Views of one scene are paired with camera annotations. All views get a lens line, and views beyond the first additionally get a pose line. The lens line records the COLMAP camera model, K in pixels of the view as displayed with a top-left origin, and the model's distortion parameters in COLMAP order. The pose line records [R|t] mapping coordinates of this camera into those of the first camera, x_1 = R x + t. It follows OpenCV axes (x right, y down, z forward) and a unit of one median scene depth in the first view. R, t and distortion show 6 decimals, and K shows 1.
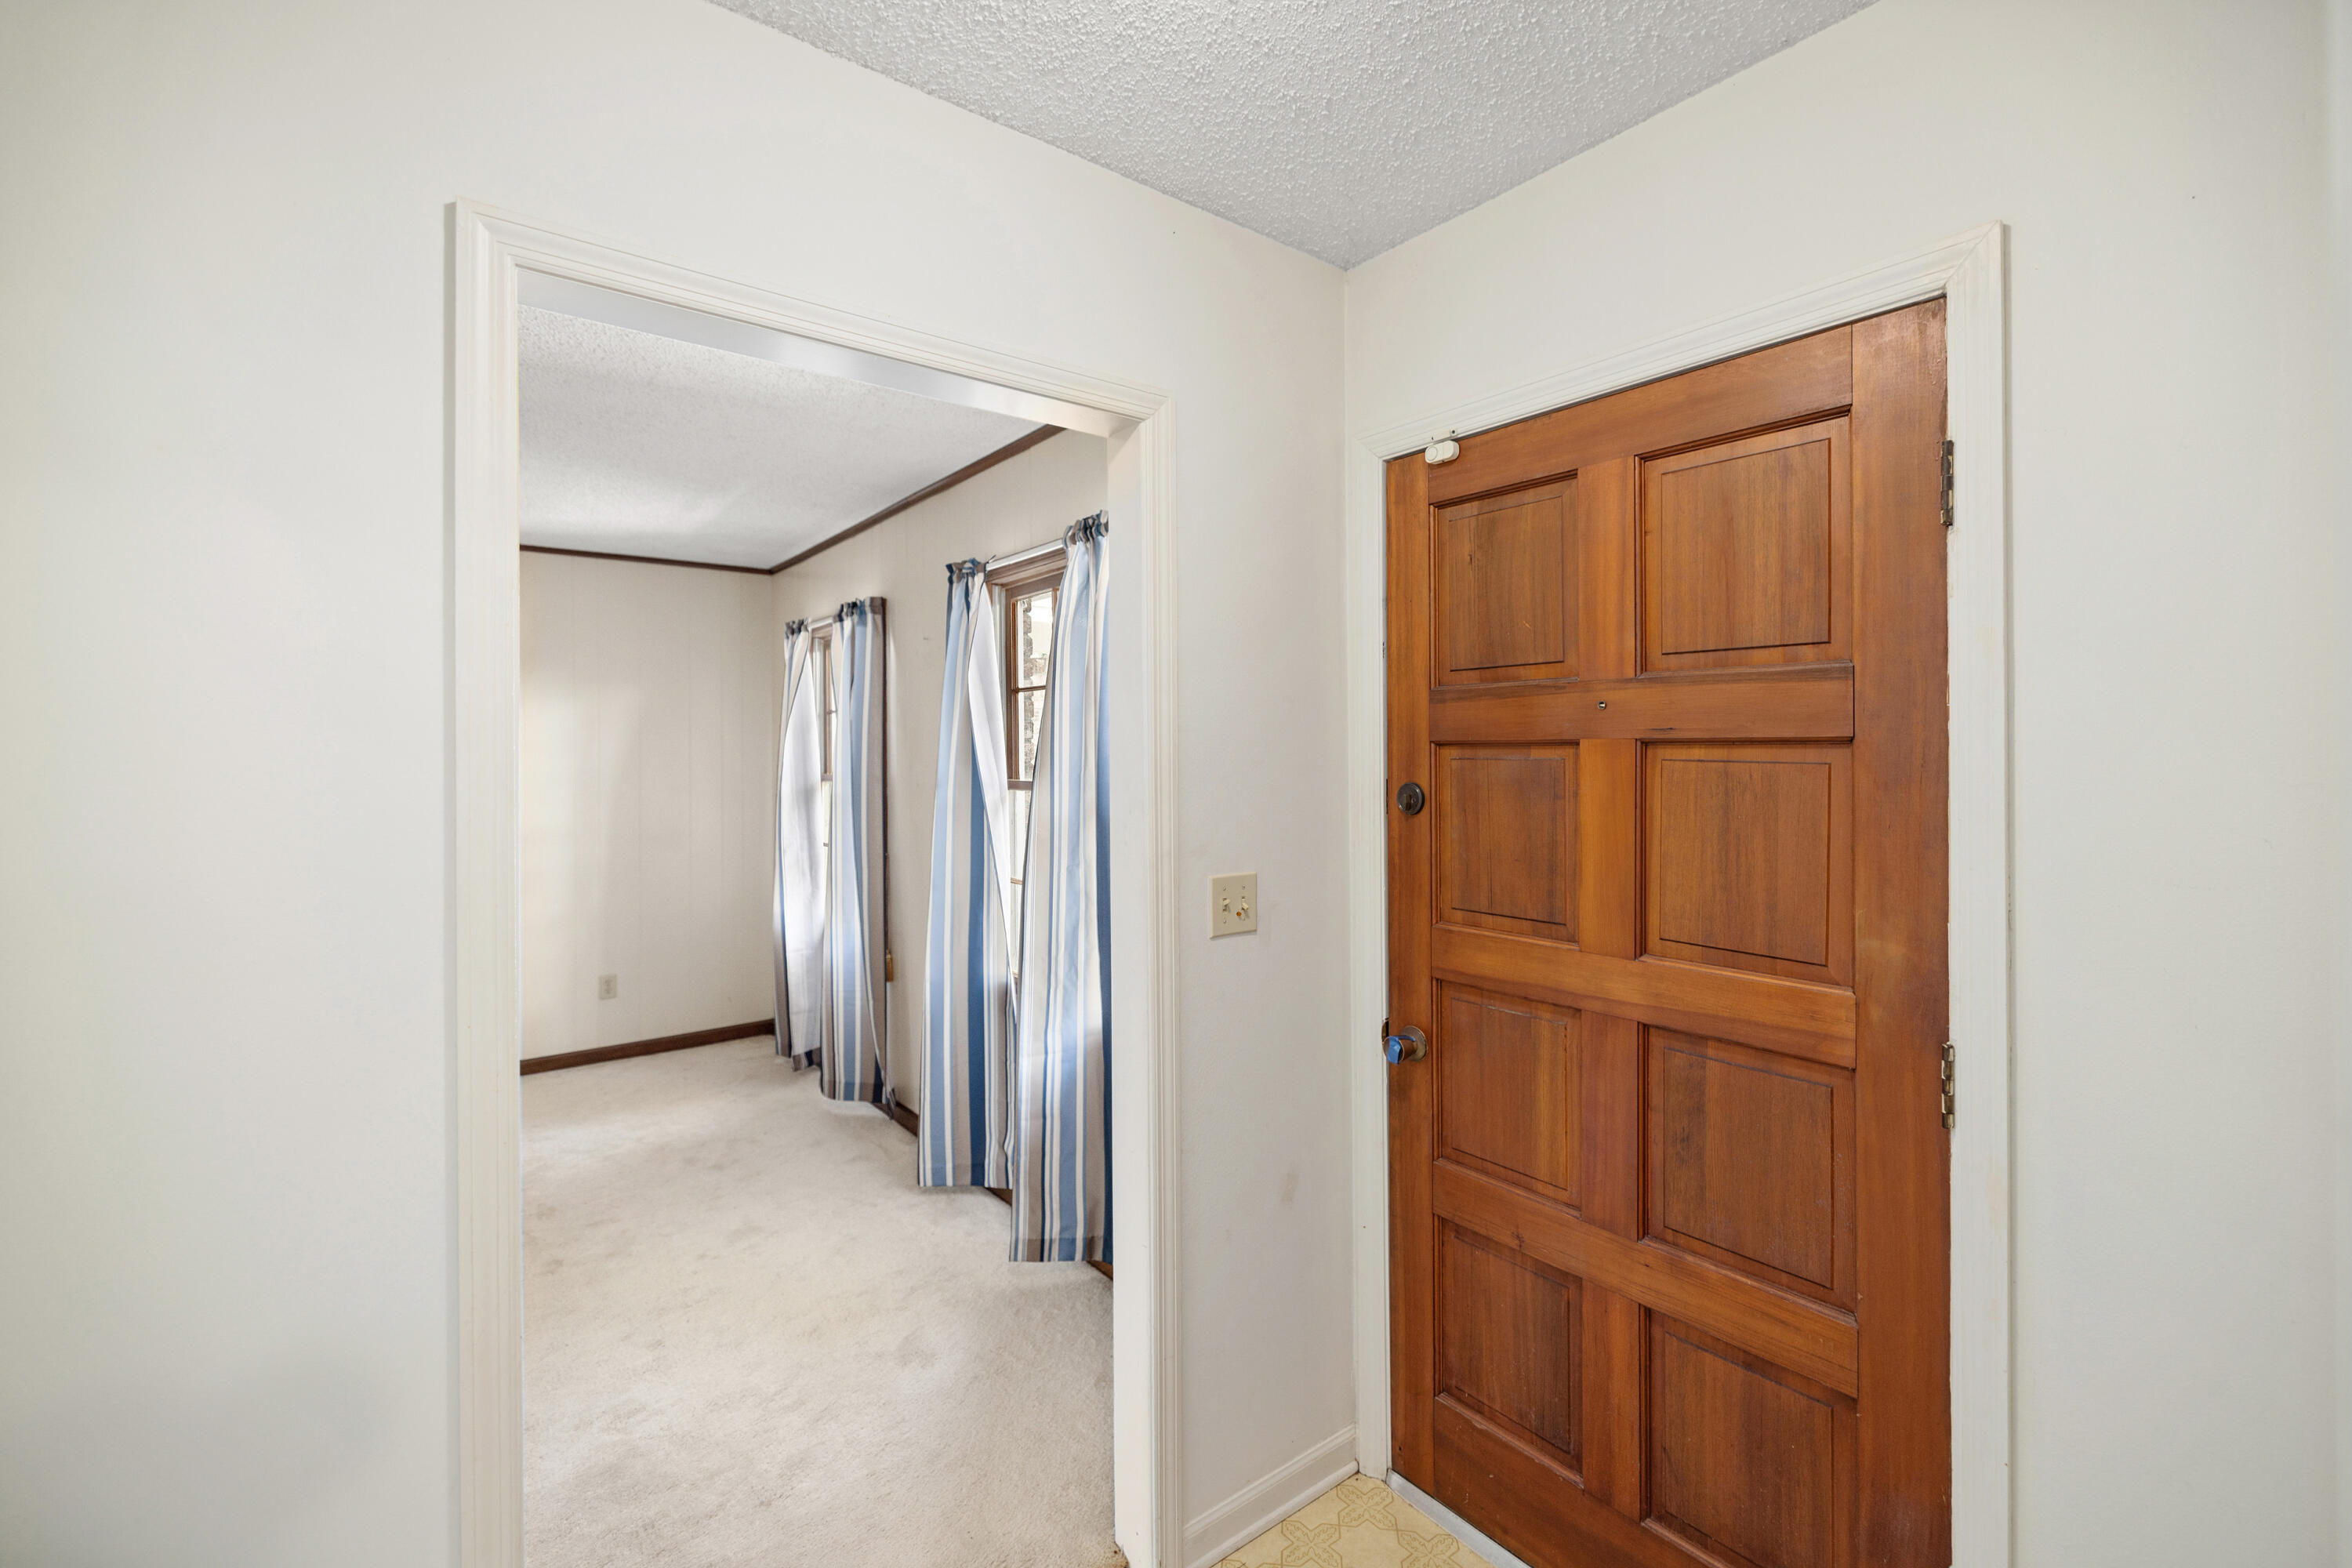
lens RADIAL K [[1002.2, 0, 1177.5], [0, 1002.2, 762.3], [0, 0, 1]] dist [-0.003303, -0.000979]
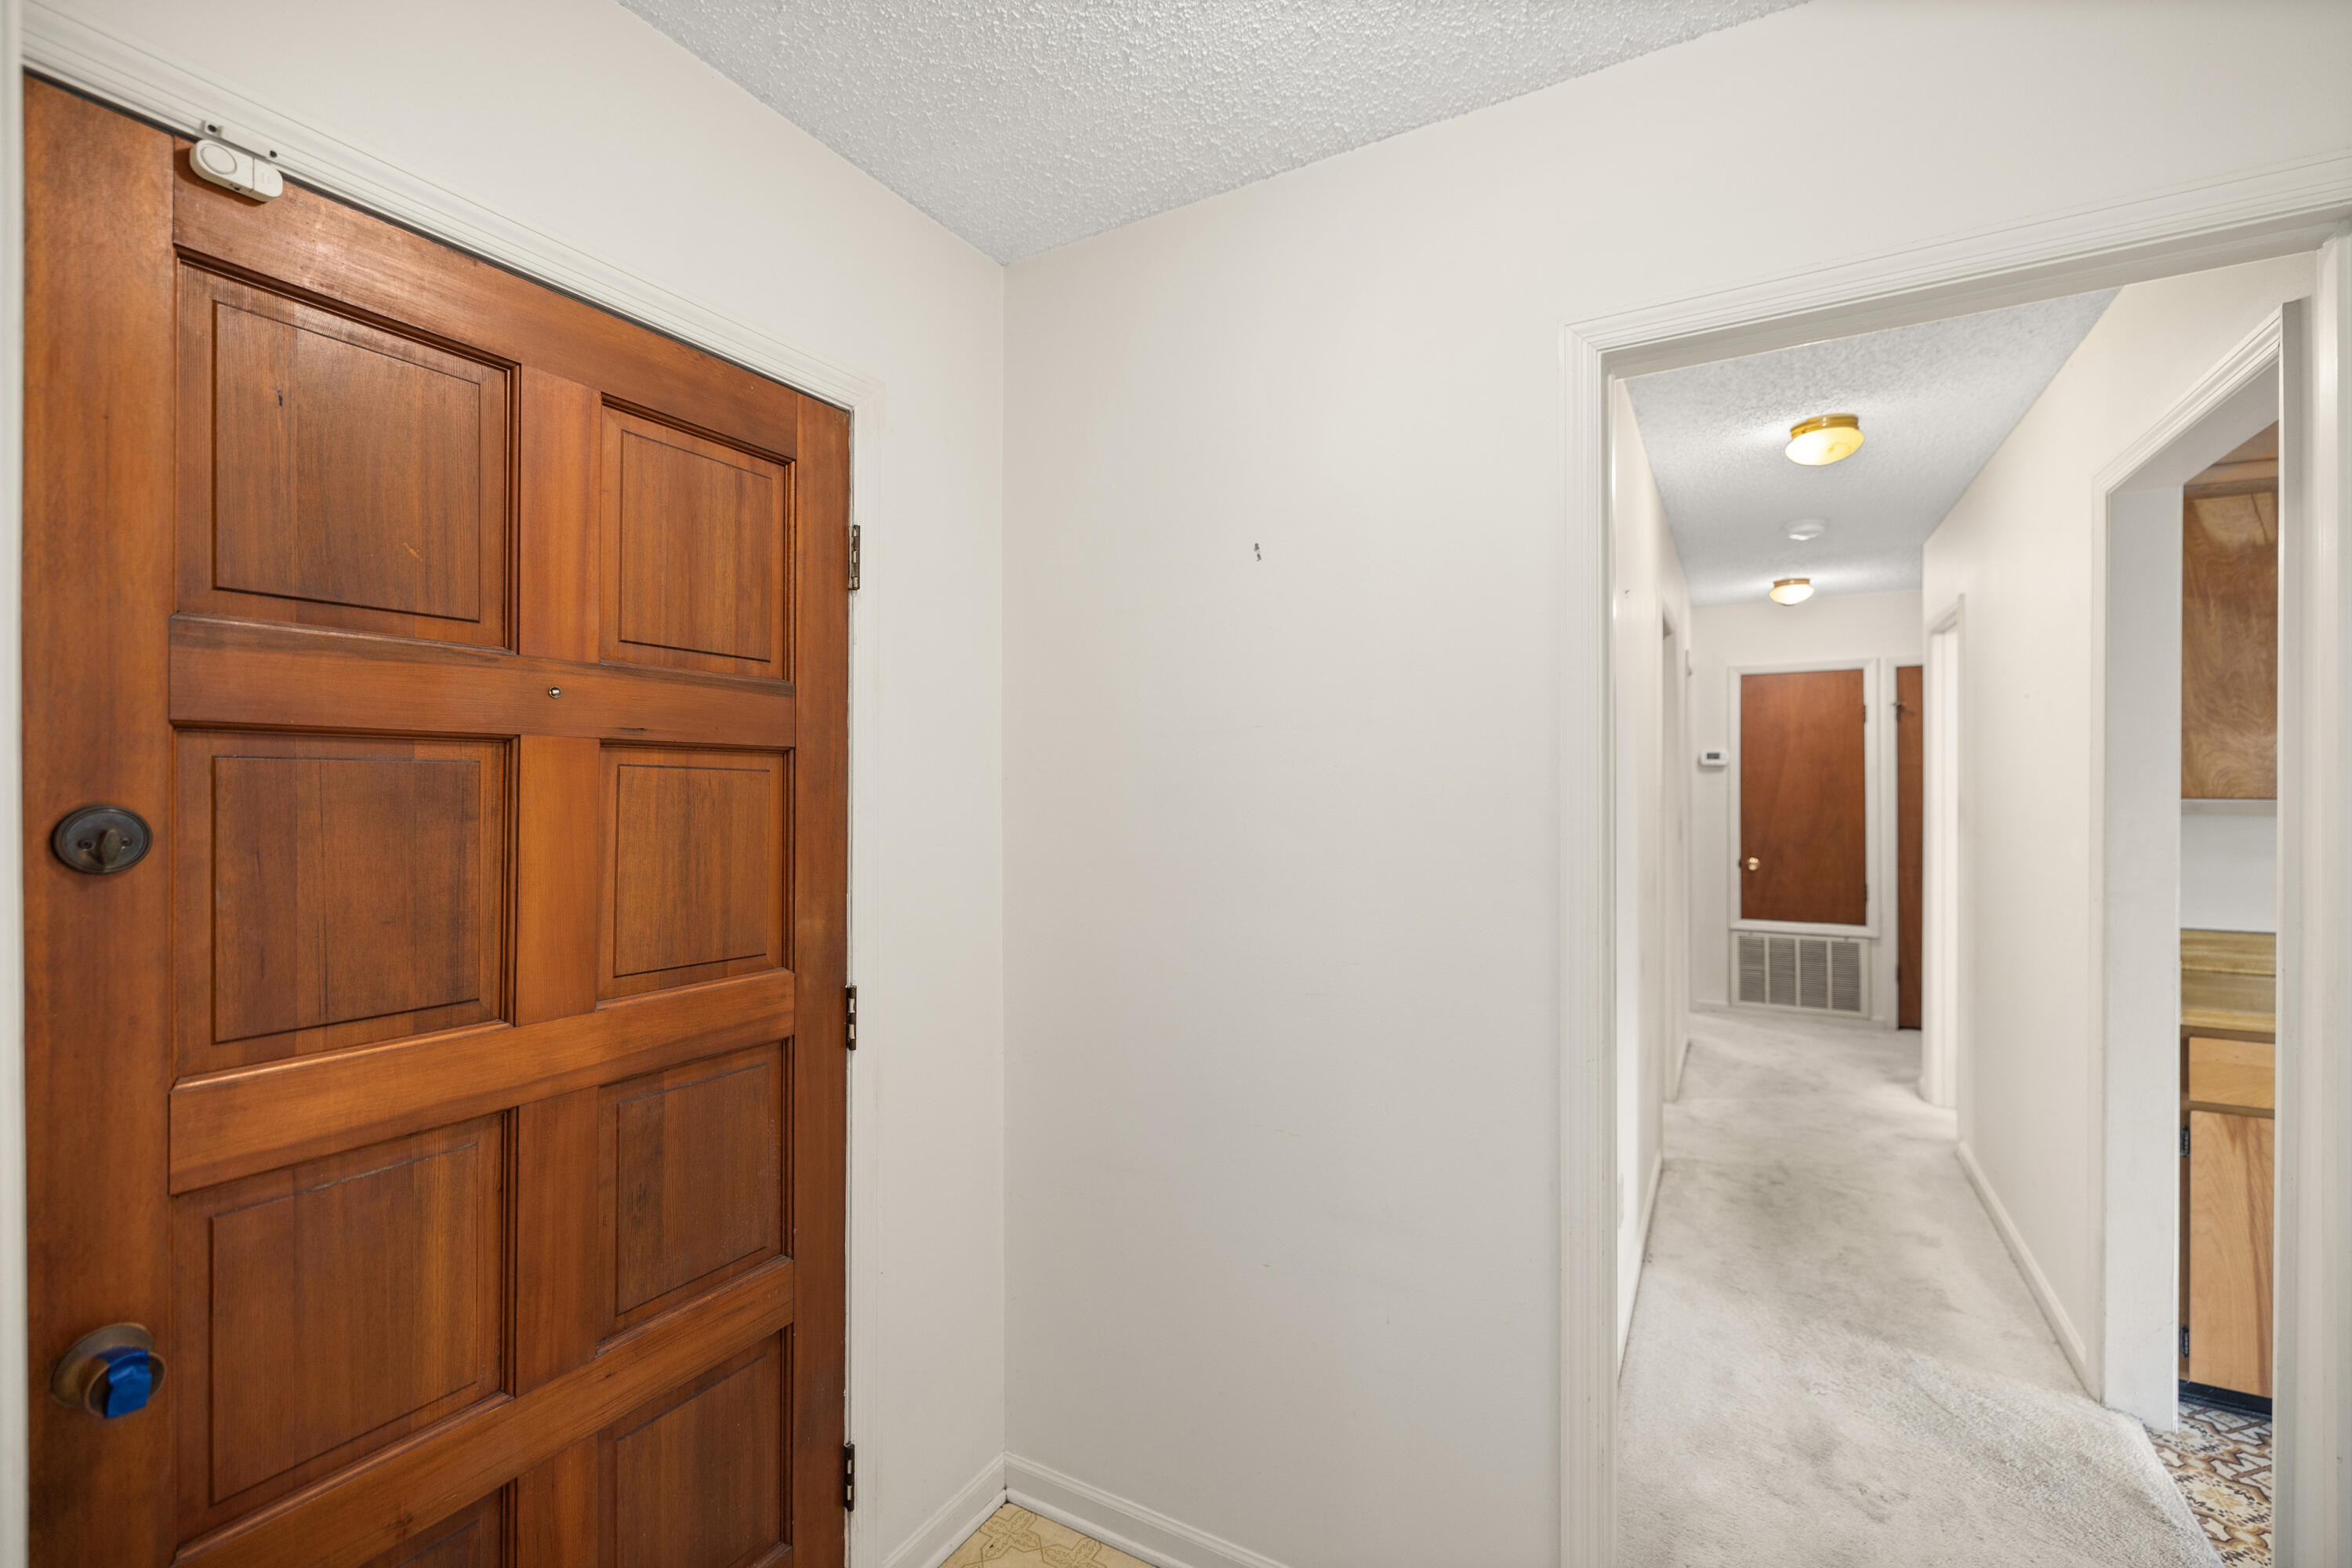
lens RADIAL K [[994.1, 0, 1176.0], [0, 994.1, 784.0], [0, 0, 1]] dist [-0.000745, -0.000162]
pose [[-0.379760, 0.004897, 0.925072, -0.492207], [0.008034, 0.999966, -0.001995, 0.020023], [-0.925050, 0.006674, -0.379787, 0.913298]]
